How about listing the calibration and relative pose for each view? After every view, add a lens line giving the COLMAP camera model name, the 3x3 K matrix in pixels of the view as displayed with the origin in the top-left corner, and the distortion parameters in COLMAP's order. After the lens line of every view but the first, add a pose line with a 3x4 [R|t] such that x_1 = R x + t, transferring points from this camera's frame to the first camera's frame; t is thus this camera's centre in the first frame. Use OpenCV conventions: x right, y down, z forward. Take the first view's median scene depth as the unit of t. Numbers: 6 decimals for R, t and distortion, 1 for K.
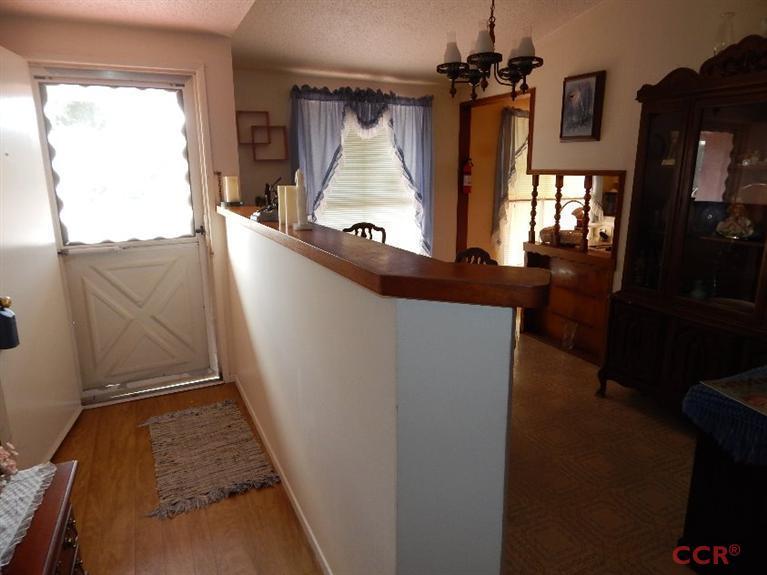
lens RADIAL K [[497.8, 0, 380.3], [0, 497.8, 284.0], [0, 0, 1]] dist [-0.001536, 0.000525]
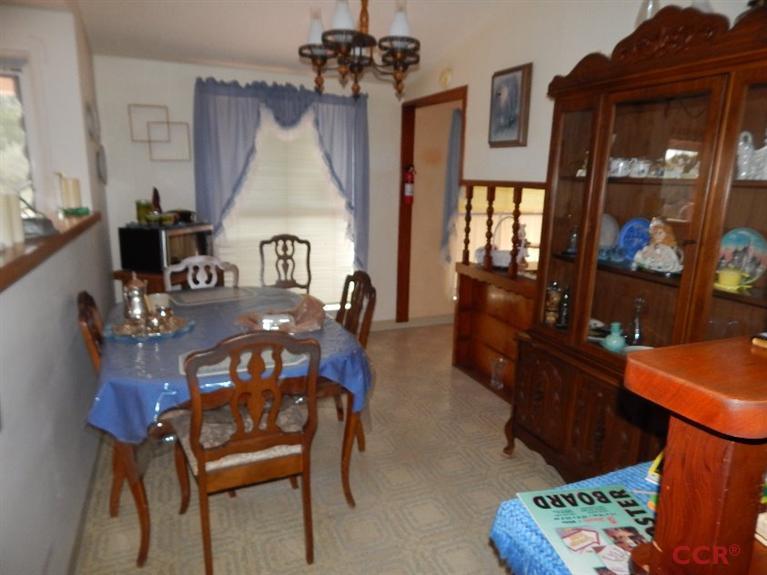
lens RADIAL K [[494.2, 0, 383.5], [0, 494.2, 287.5], [0, 0, 1]] dist [-0.002762, -0.033663]
pose [[0.998992, 0.035418, -0.027565, 0.188102], [-0.035750, 0.999293, -0.011657, -0.025871], [0.027133, 0.012631, 0.999552, 0.132478]]
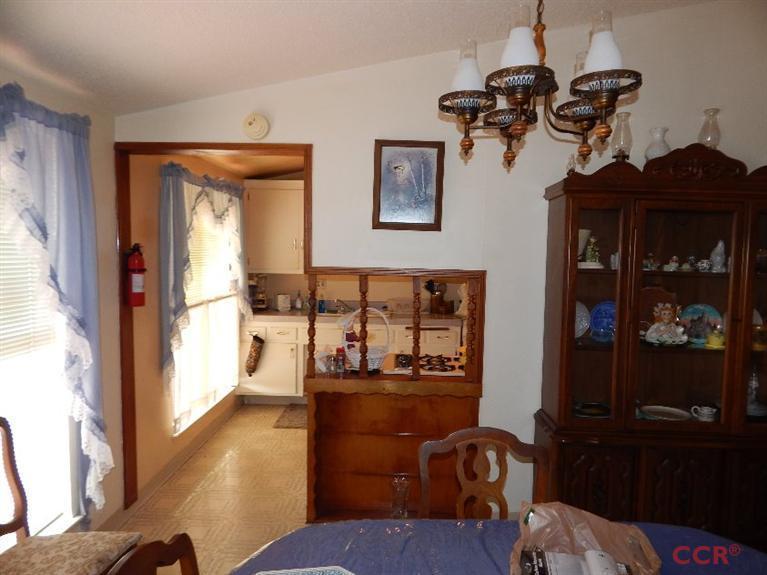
lens RADIAL K [[494.2, 0, 383.5], [0, 494.2, 287.5], [0, 0, 1]] dist [-0.002762, -0.033663]
pose [[0.444875, -0.058428, 0.893685, -0.221316], [0.182466, 0.982853, -0.026573, -0.165073], [-0.876808, 0.174889, 0.447907, 0.619259]]
